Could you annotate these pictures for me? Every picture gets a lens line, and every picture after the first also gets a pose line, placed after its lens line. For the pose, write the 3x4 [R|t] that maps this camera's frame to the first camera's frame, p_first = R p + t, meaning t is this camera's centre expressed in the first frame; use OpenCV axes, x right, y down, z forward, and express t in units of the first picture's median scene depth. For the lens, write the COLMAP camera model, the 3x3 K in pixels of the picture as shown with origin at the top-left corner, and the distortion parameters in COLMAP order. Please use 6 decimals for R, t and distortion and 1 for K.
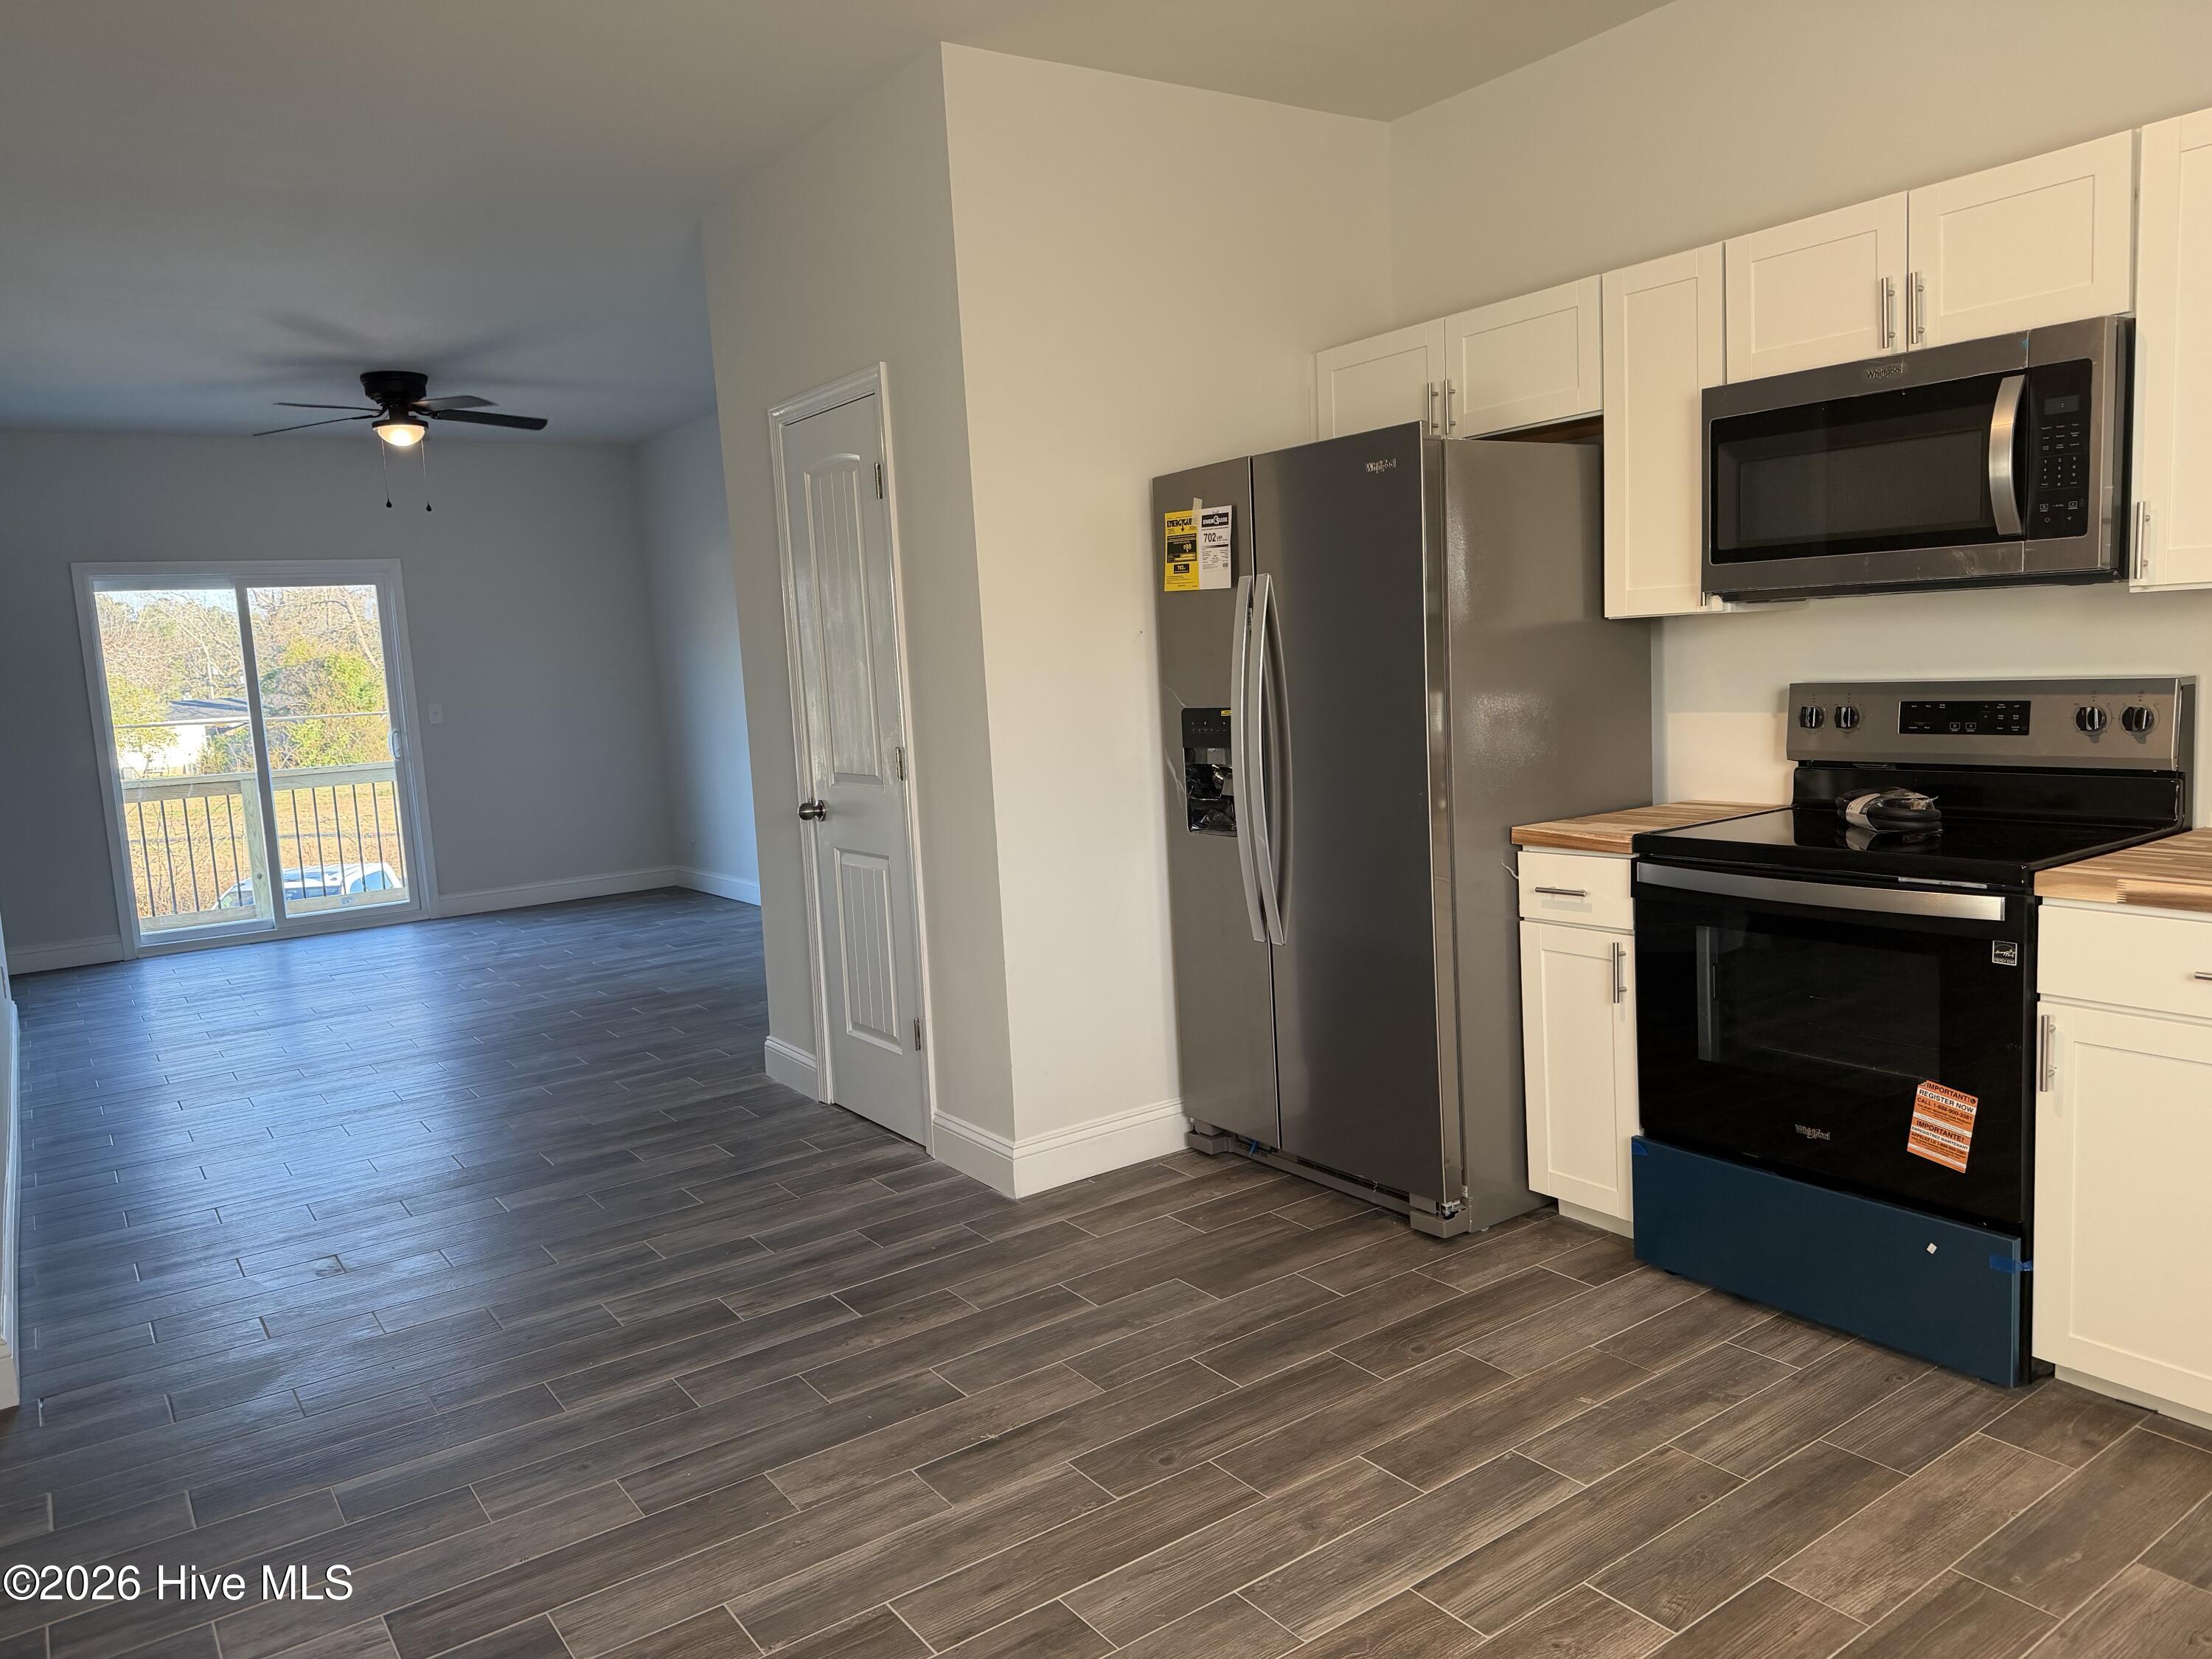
lens RADIAL K [[1531.1, 0, 1106.0], [0, 1531.1, 829.5], [0, 0, 1]] dist [0.054451, -0.068833]
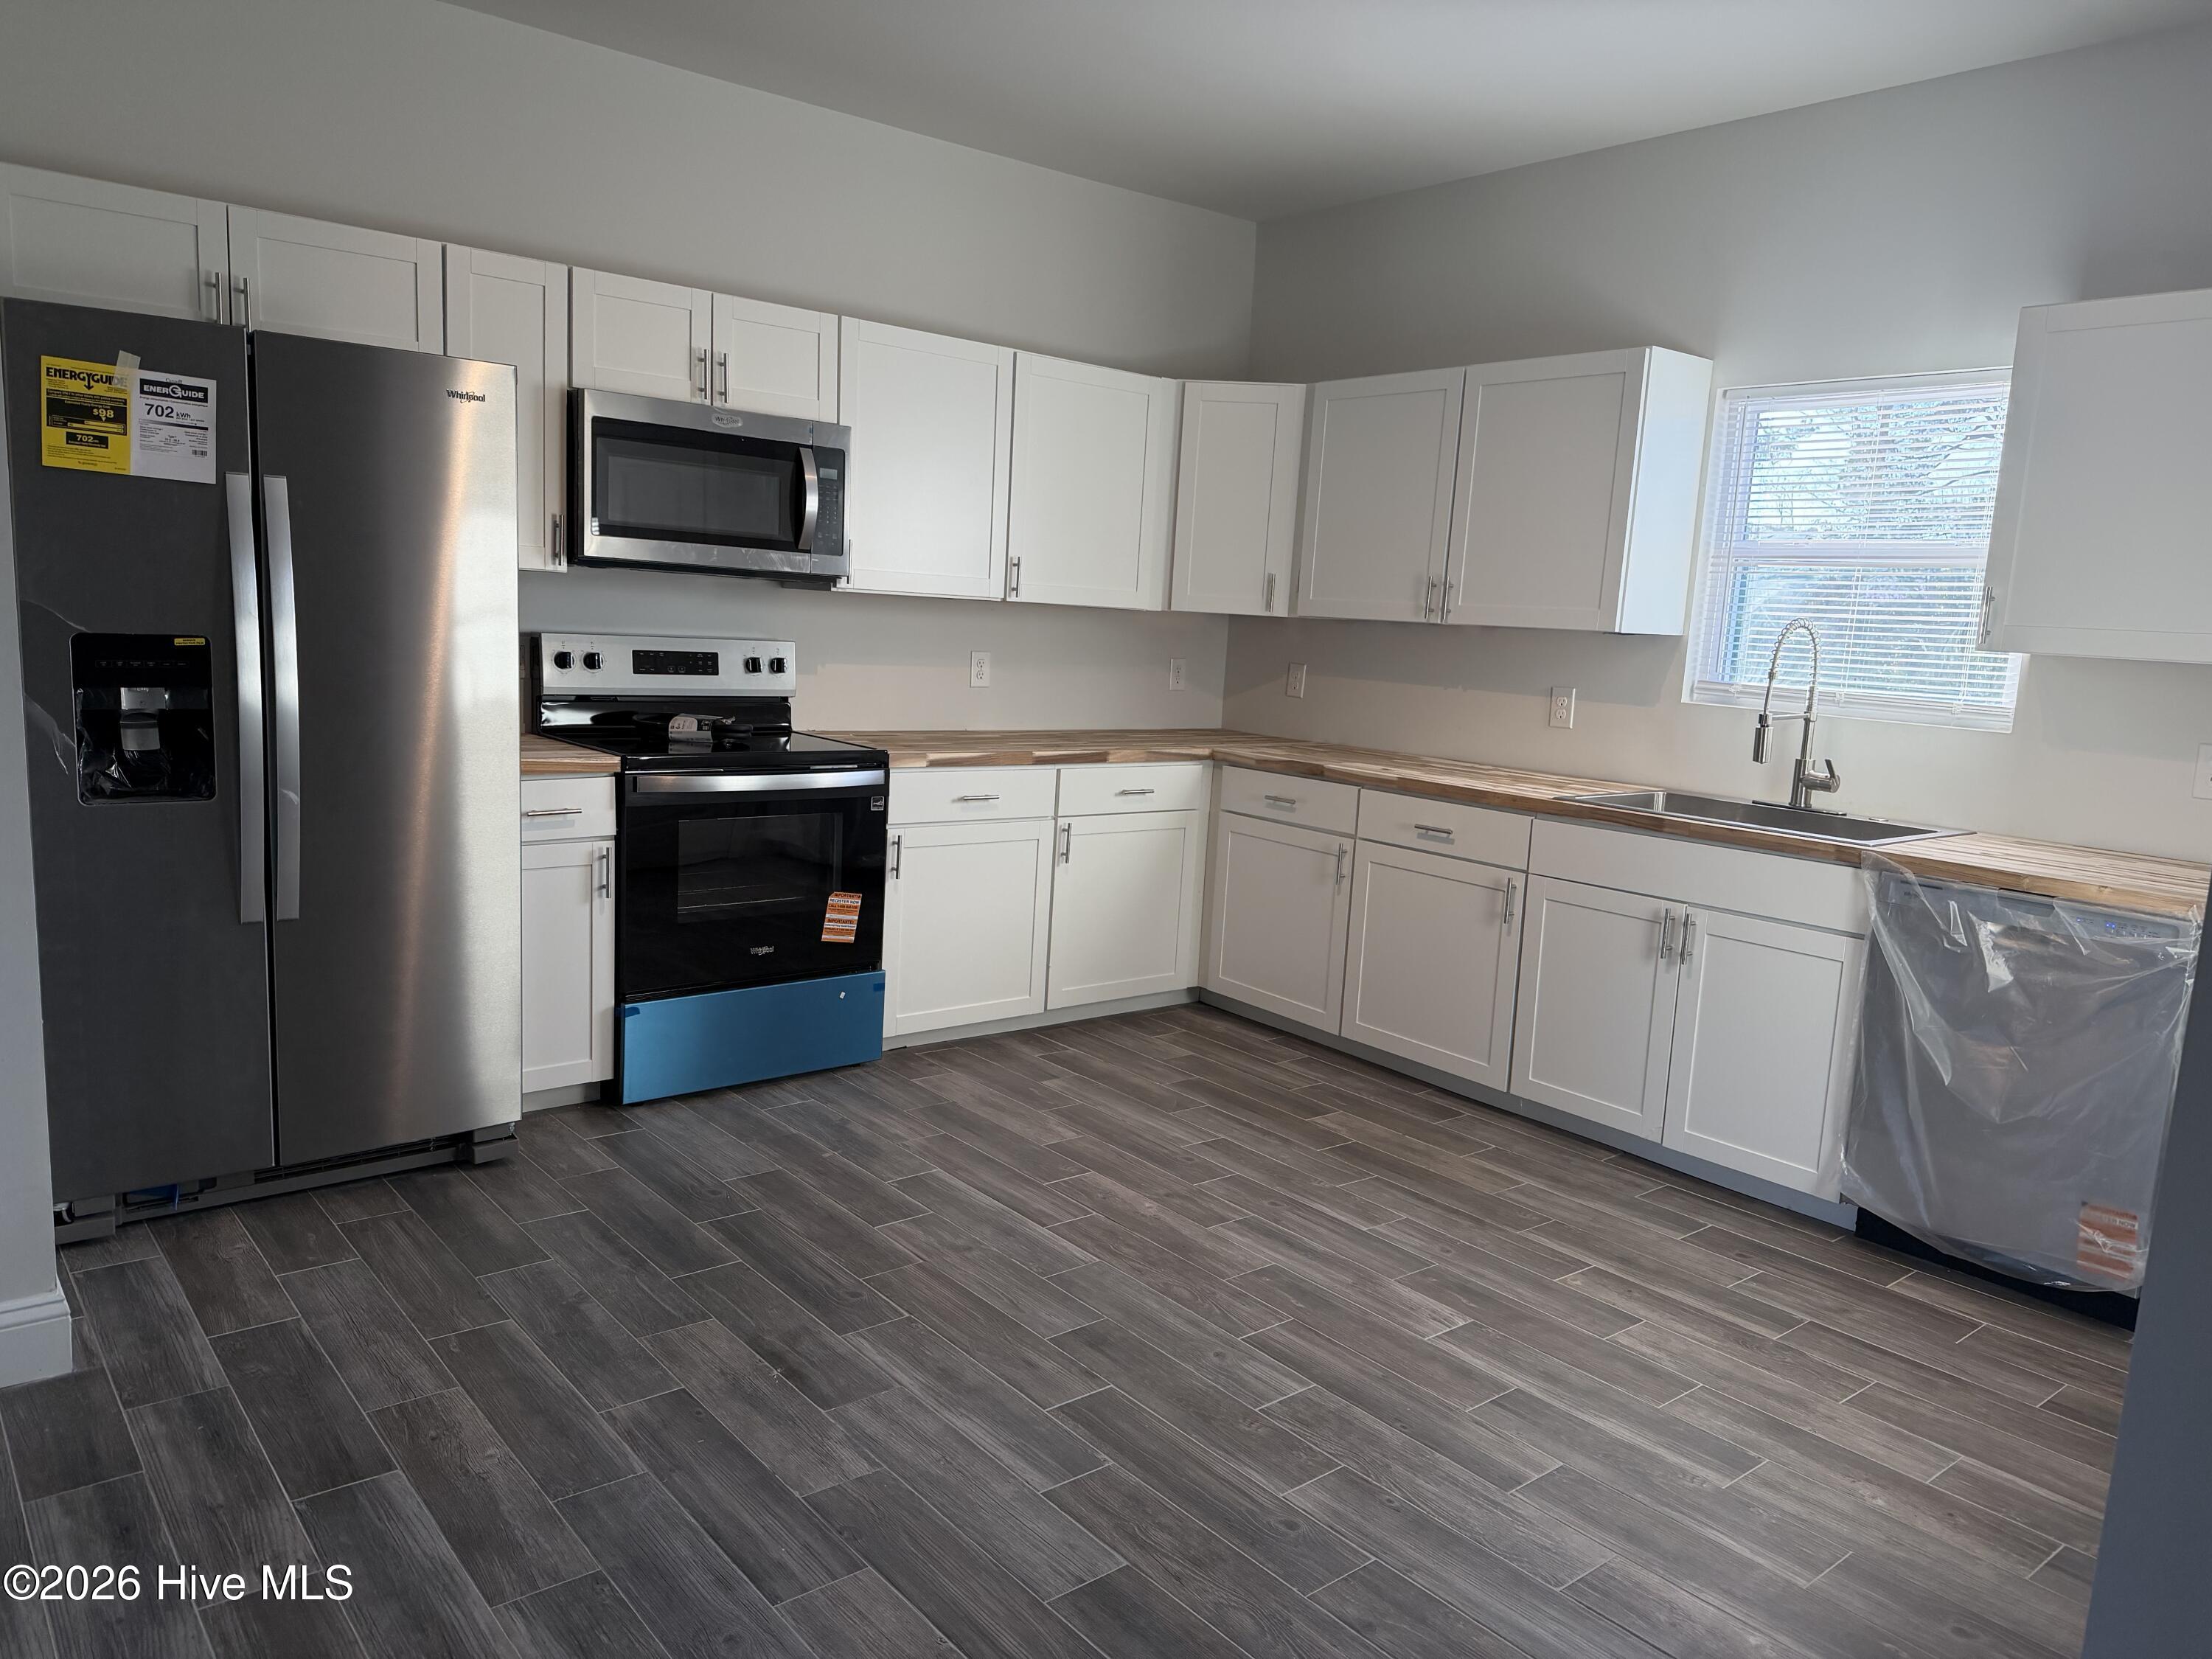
lens RADIAL K [[1531.1, 0, 1106.0], [0, 1531.1, 829.5], [0, 0, 1]] dist [0.054451, -0.068833]
pose [[-0.090654, -0.094914, 0.991349, -0.984687], [0.063698, 0.992857, 0.100883, -0.040328], [-0.993843, 0.072292, -0.083961, 0.793601]]
